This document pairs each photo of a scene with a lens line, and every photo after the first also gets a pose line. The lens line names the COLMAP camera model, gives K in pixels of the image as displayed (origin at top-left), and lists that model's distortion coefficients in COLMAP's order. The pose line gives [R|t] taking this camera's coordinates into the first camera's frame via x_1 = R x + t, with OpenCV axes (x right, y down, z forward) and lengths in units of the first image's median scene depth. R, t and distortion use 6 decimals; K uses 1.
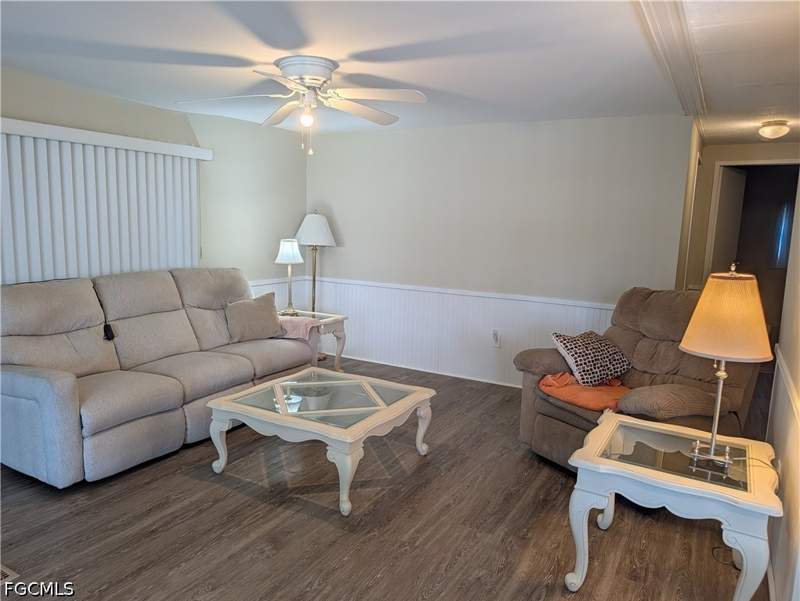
lens RADIAL K [[577.5, 0, 400.3], [0, 577.5, 306.8], [0, 0, 1]] dist [0.008312, -0.002507]
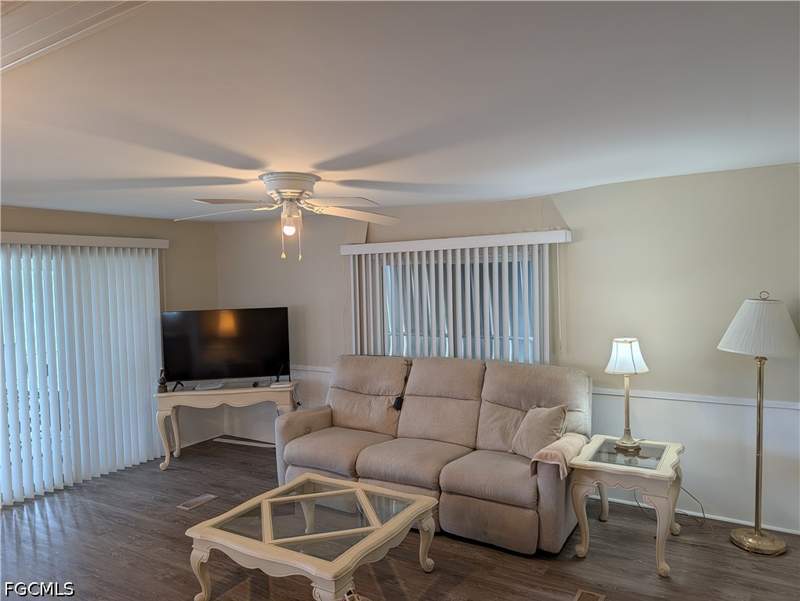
lens RADIAL K [[574.4, 0, 401.4], [0, 574.4, 284.6], [0, 0, 1]] dist [-0.003678, -0.006250]
pose [[-0.025245, -0.014932, -0.999570, 0.730192], [-0.118290, 0.992908, -0.011845, -0.194852], [0.992658, 0.117940, -0.026832, 1.020645]]
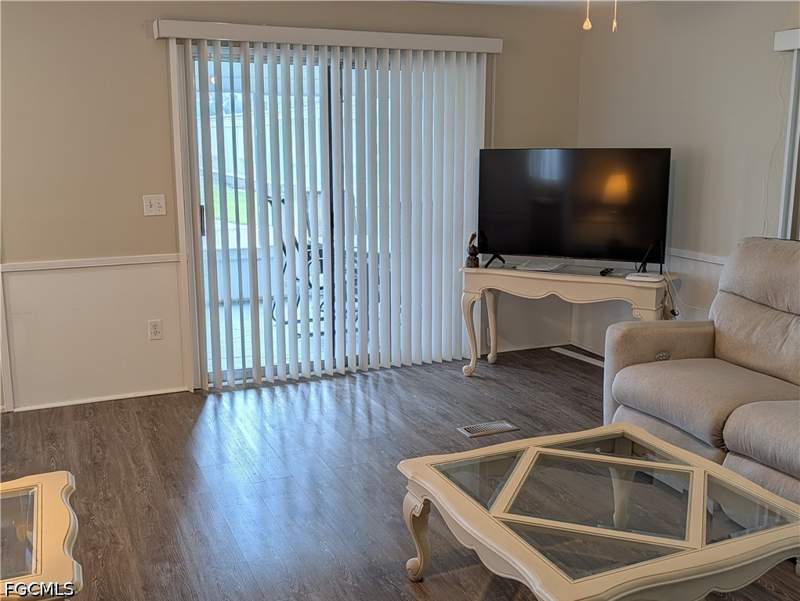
lens RADIAL K [[826.1, 0, 400.0], [0, 826.1, 300.5], [0, 0, 1]] dist [0.005087, -0.007949]
pose [[-0.597153, 0.127662, -0.791904, 0.514627], [-0.132190, 0.958093, 0.254134, -0.163290], [0.791160, 0.256438, -0.555252, 1.124491]]
